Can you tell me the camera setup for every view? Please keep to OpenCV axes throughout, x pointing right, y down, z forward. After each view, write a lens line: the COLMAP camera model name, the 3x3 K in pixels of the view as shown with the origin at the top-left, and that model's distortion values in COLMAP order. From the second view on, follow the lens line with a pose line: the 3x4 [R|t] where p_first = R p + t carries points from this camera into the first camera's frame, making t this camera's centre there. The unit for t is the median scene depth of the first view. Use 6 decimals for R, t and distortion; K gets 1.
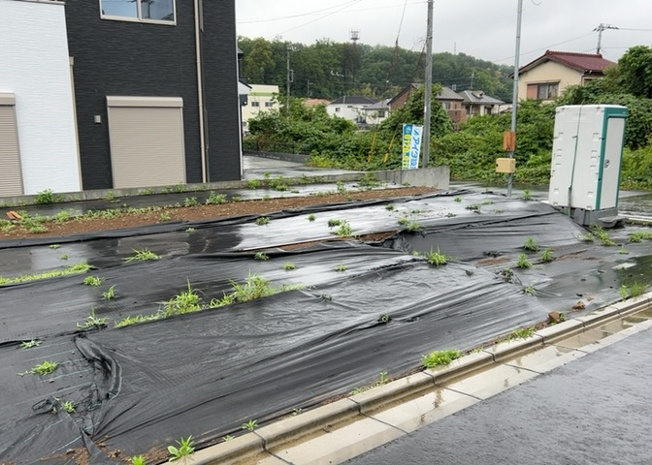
lens RADIAL K [[594.0, 0, 326.0], [0, 594.0, 232.5], [0, 0, 1]] dist [0.089424, -0.151659]
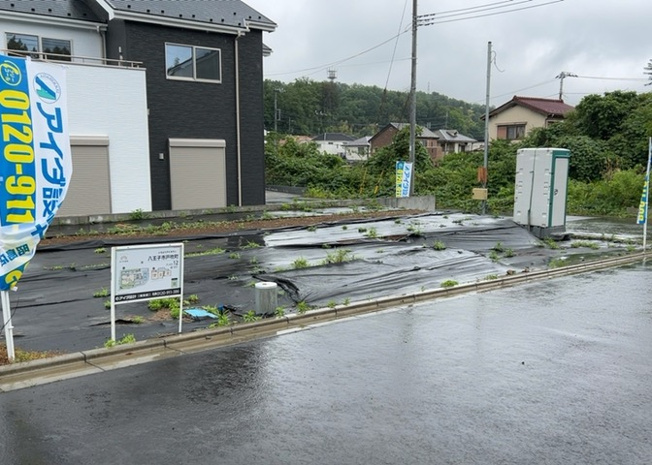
lens RADIAL K [[594.0, 0, 326.0], [0, 594.0, 232.5], [0, 0, 1]] dist [0.089424, -0.151659]
pose [[0.999221, 0.000891, 0.039459, -0.062774], [0.001387, 0.998335, -0.057662, 0.034656], [-0.039444, 0.057671, 0.997556, -0.203151]]
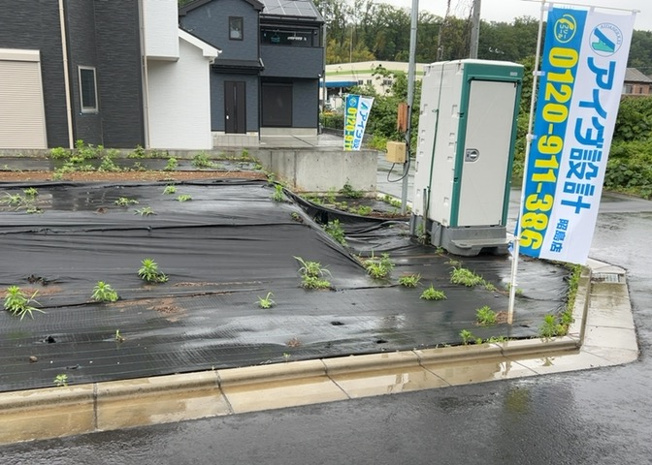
lens RADIAL K [[594.0, 0, 326.0], [0, 594.0, 232.5], [0, 0, 1]] dist [0.089424, -0.151659]
pose [[0.945744, 0.100722, -0.308907, 0.361030], [-0.092264, 0.994852, 0.041907, -0.031519], [0.311538, -0.011132, 0.950169, 0.247215]]
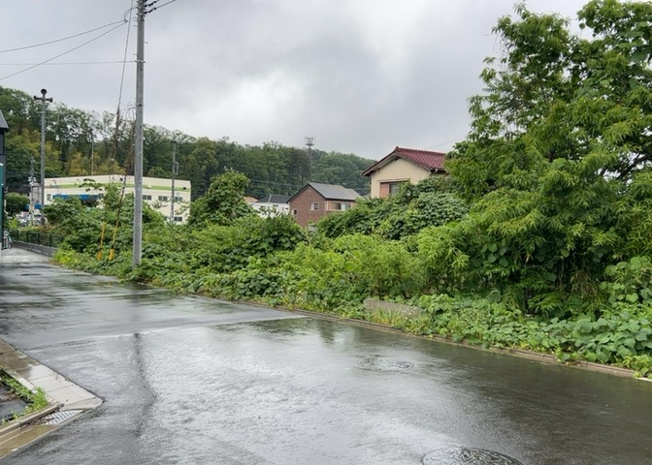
lens RADIAL K [[594.0, 0, 326.0], [0, 594.0, 232.5], [0, 0, 1]] dist [0.089424, -0.151659]
pose [[0.997953, 0.034881, 0.053605, 0.527341], [-0.025370, 0.985316, -0.168846, -0.047093], [-0.058707, 0.167141, 0.984184, 0.335319]]
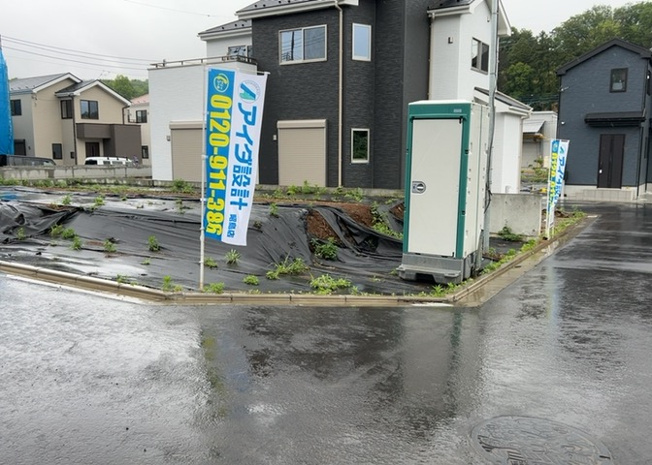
lens RADIAL K [[604.5, 0, 325.9], [0, 604.5, 242.1], [0, 0, 1]] dist [0.137190, -0.340546]
pose [[0.382719, 0.139384, -0.913290, 0.755415], [-0.179667, 0.980909, 0.074414, -0.058659], [0.906226, 0.135609, 0.400455, 0.439485]]
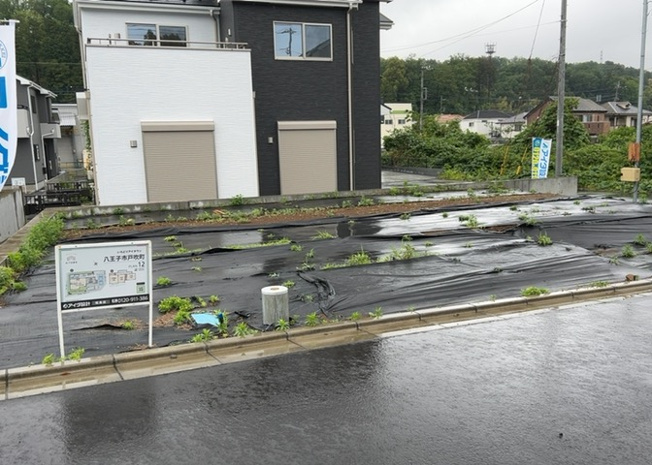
lens RADIAL K [[594.0, 0, 326.0], [0, 594.0, 232.5], [0, 0, 1]] dist [0.089424, -0.151659]
pose [[0.976565, 0.014127, -0.214758, 0.000208], [-0.020053, 0.999475, -0.025438, 0.024377], [0.214286, 0.029148, 0.976336, -0.133126]]
